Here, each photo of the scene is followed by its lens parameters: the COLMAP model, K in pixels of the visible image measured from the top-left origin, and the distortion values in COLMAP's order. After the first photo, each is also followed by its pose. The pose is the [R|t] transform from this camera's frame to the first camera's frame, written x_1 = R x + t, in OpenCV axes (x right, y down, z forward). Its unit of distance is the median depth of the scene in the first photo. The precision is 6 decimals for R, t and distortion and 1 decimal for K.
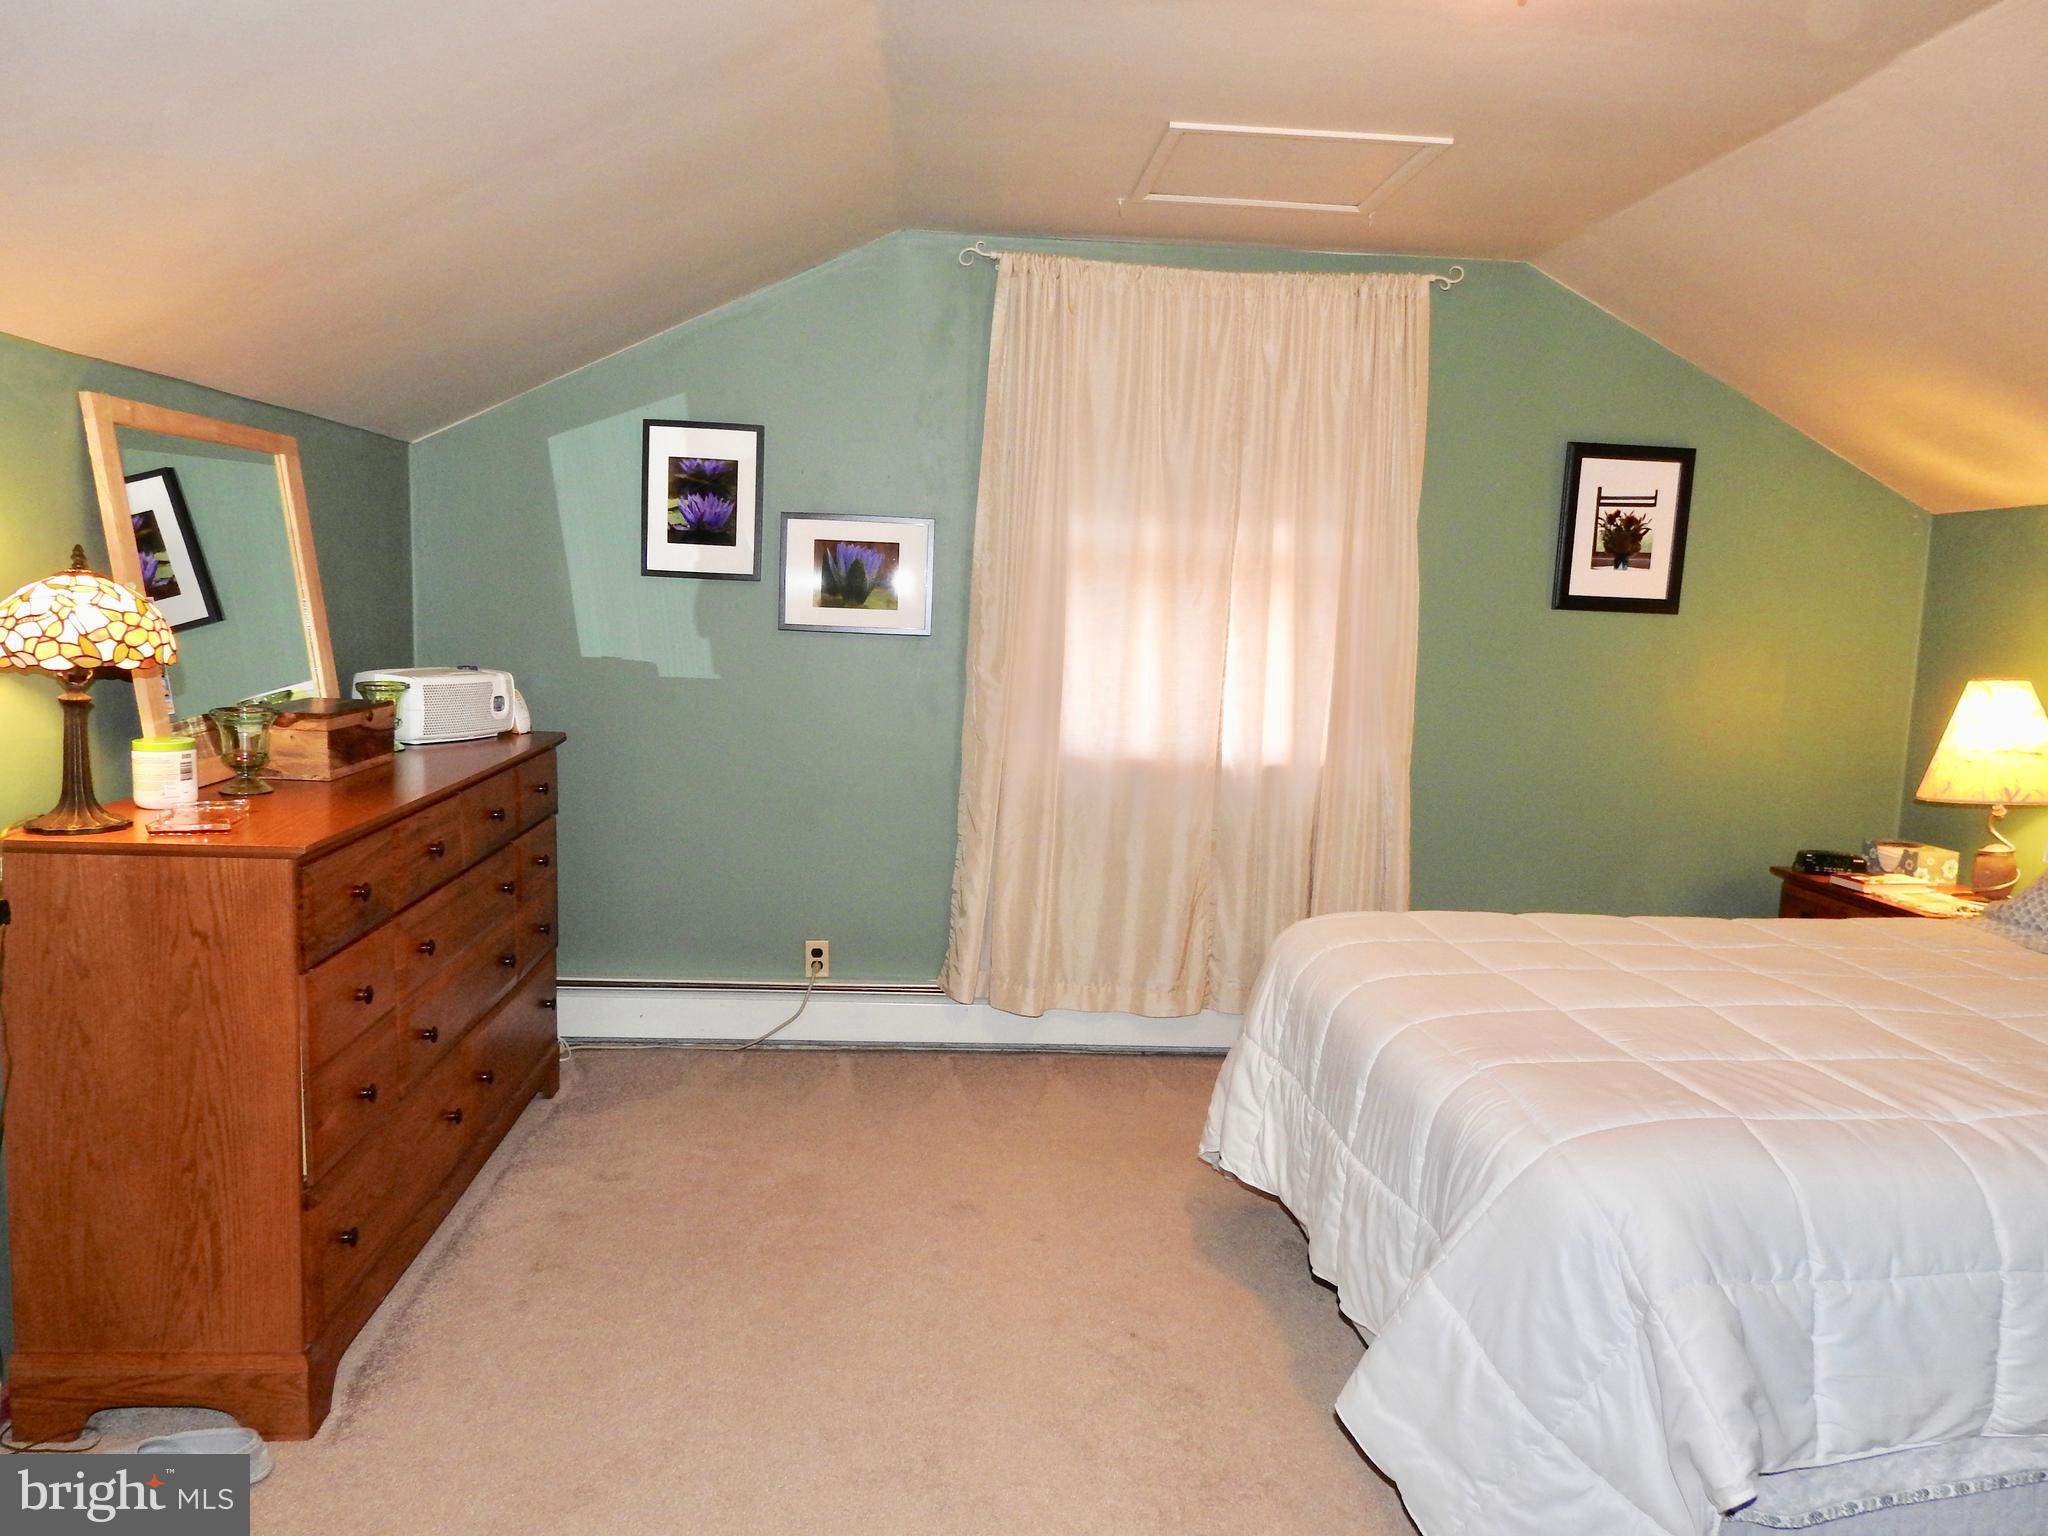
lens RADIAL K [[1466.8, 0, 1025.5], [0, 1466.8, 766.9], [0, 0, 1]] dist [-0.003015, 0.005681]
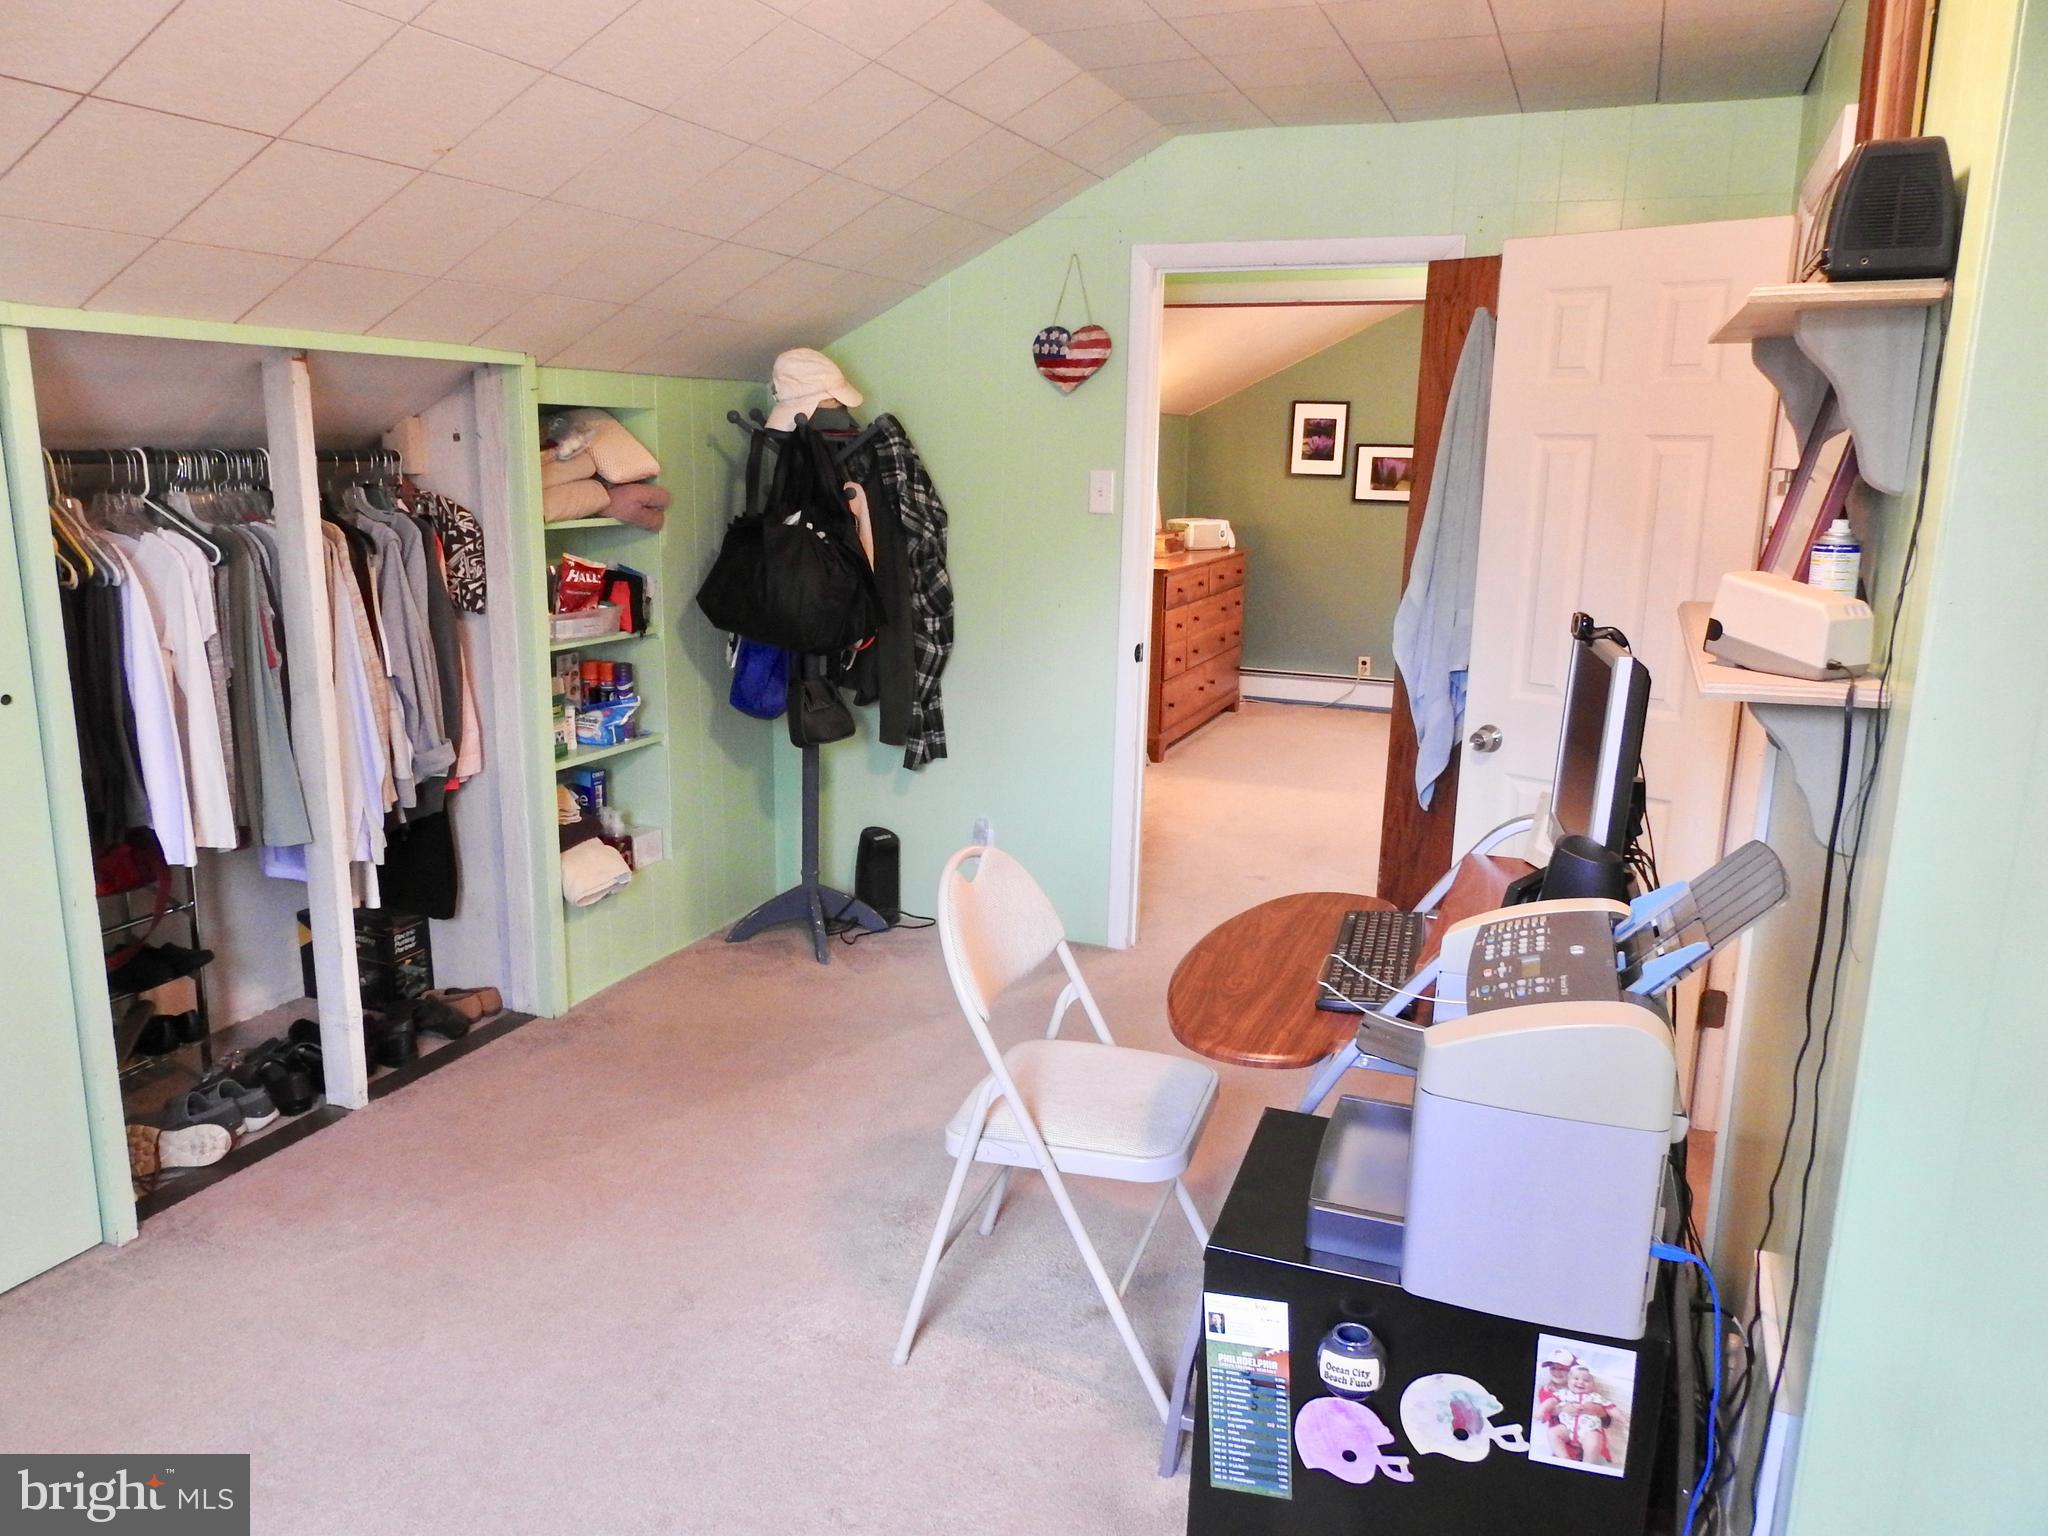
lens RADIAL K [[1466.8, 0, 1020.9], [0, 1466.8, 771.6], [0, 0, 1]] dist [-0.003015, 0.005681]
pose [[0.901154, 0.069259, -0.427931, 0.321119], [-0.038088, 0.995987, 0.080990, 0.135475], [0.431823, -0.056685, 0.900175, -1.080585]]
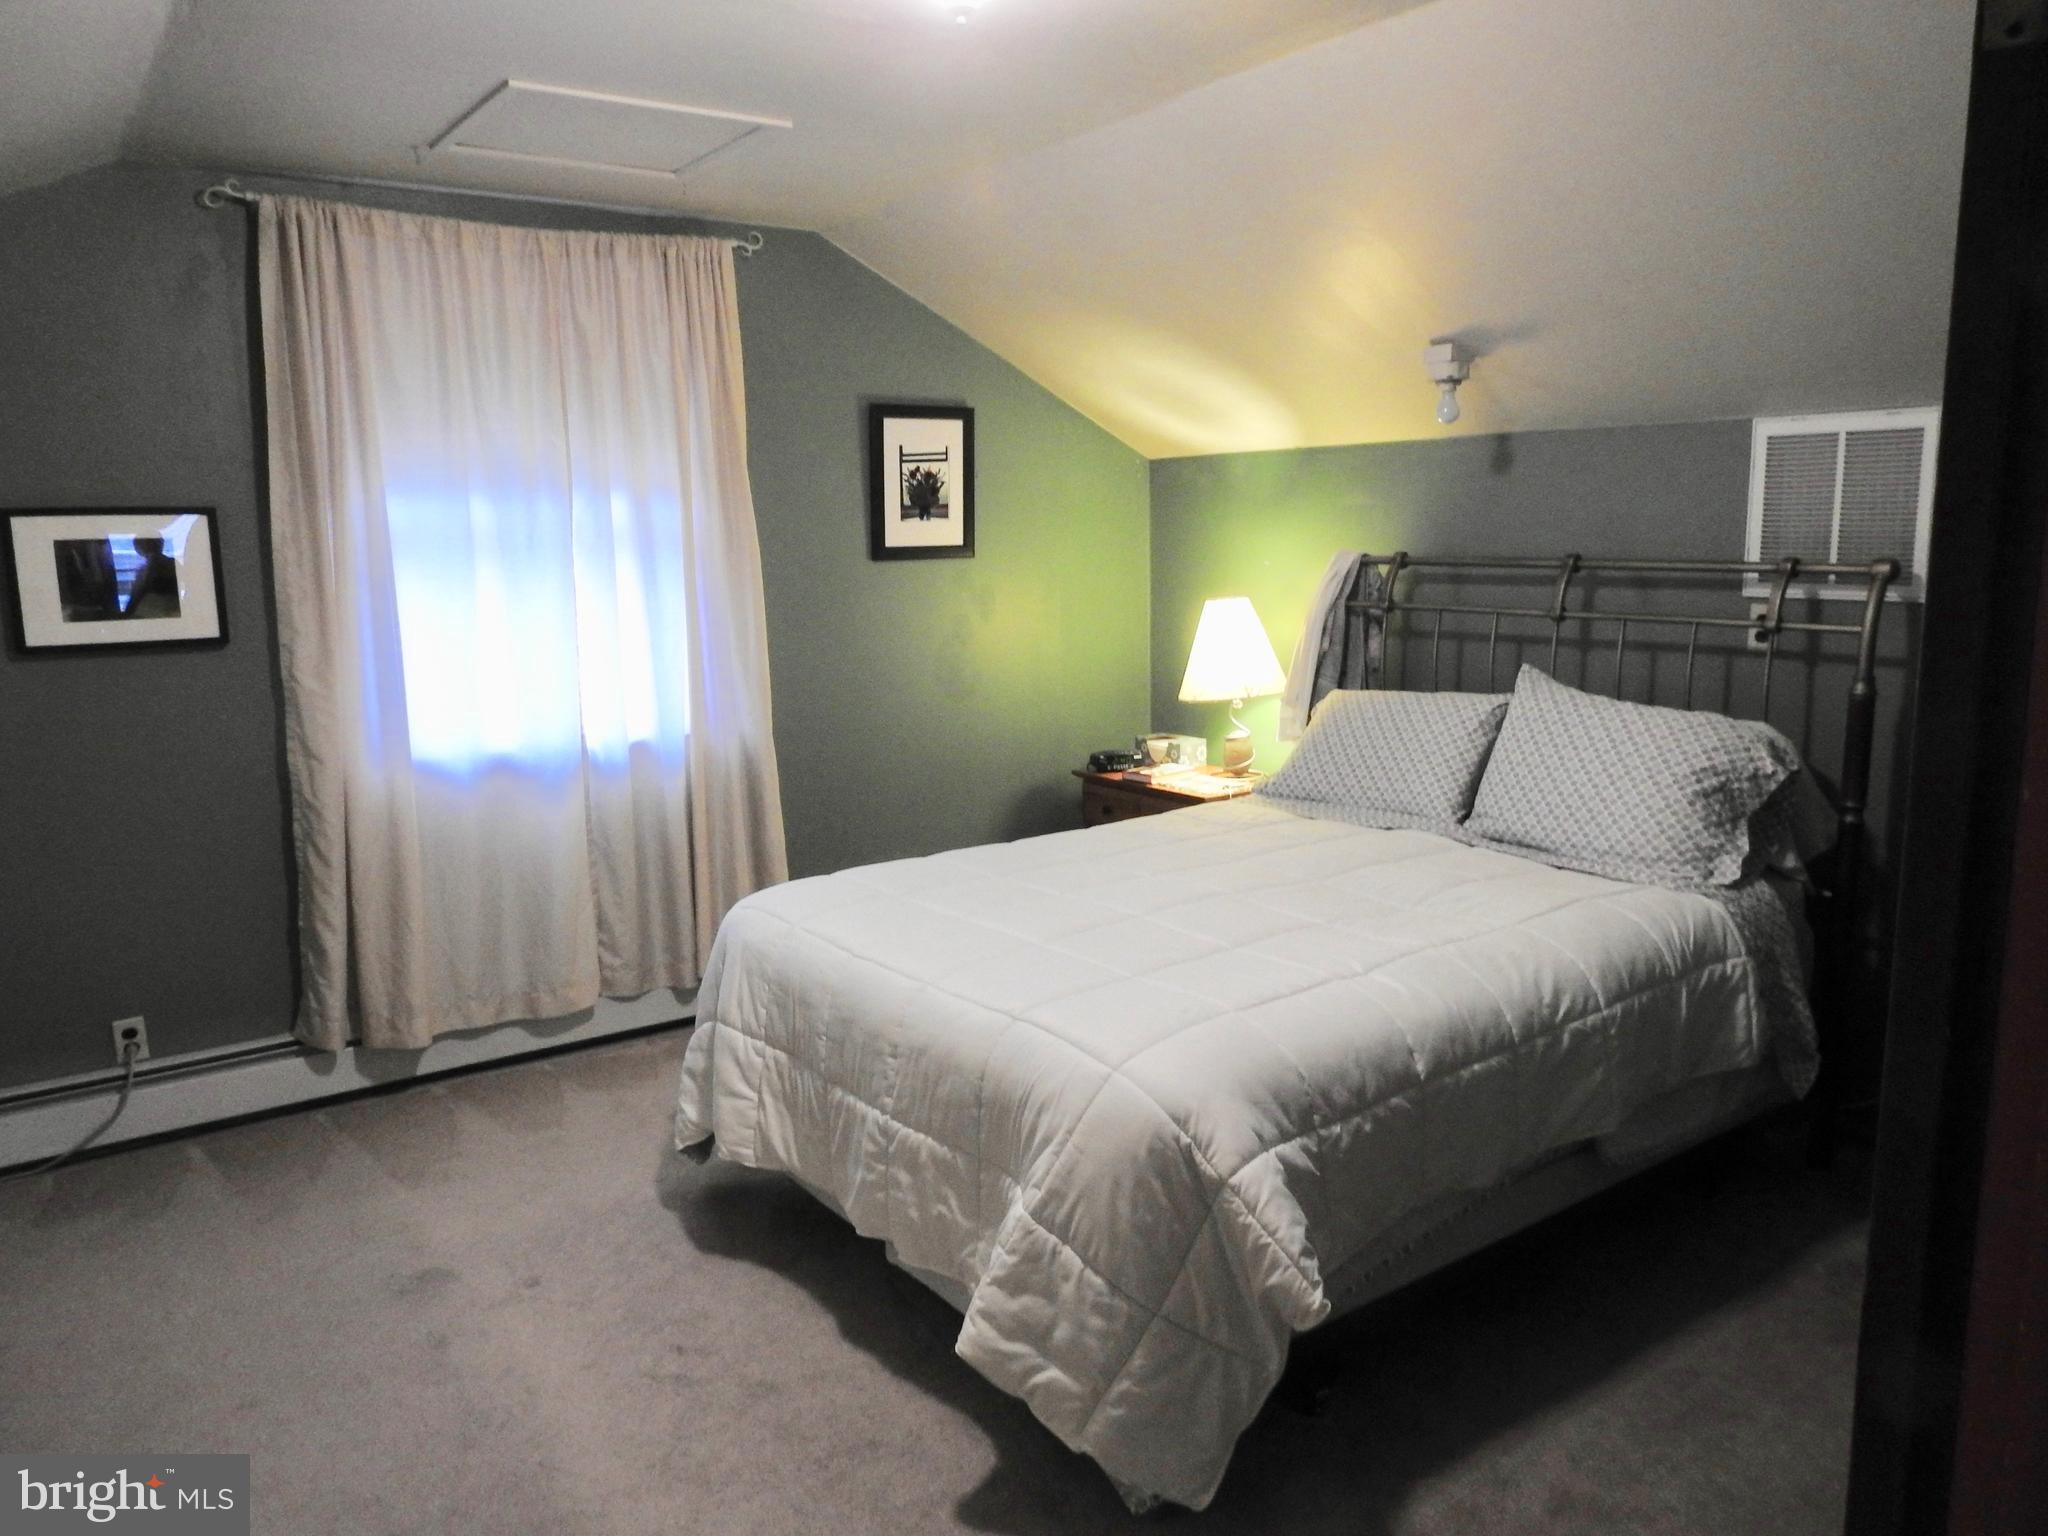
lens RADIAL K [[1466.8, 0, 1015.5], [0, 1466.8, 776.7], [0, 0, 1]] dist [-0.003015, 0.005681]
pose [[0.848649, -0.146244, 0.508338, -0.122202], [0.112558, 0.988939, 0.096597, -0.044421], [-0.516842, -0.024759, 0.855723, 0.025636]]
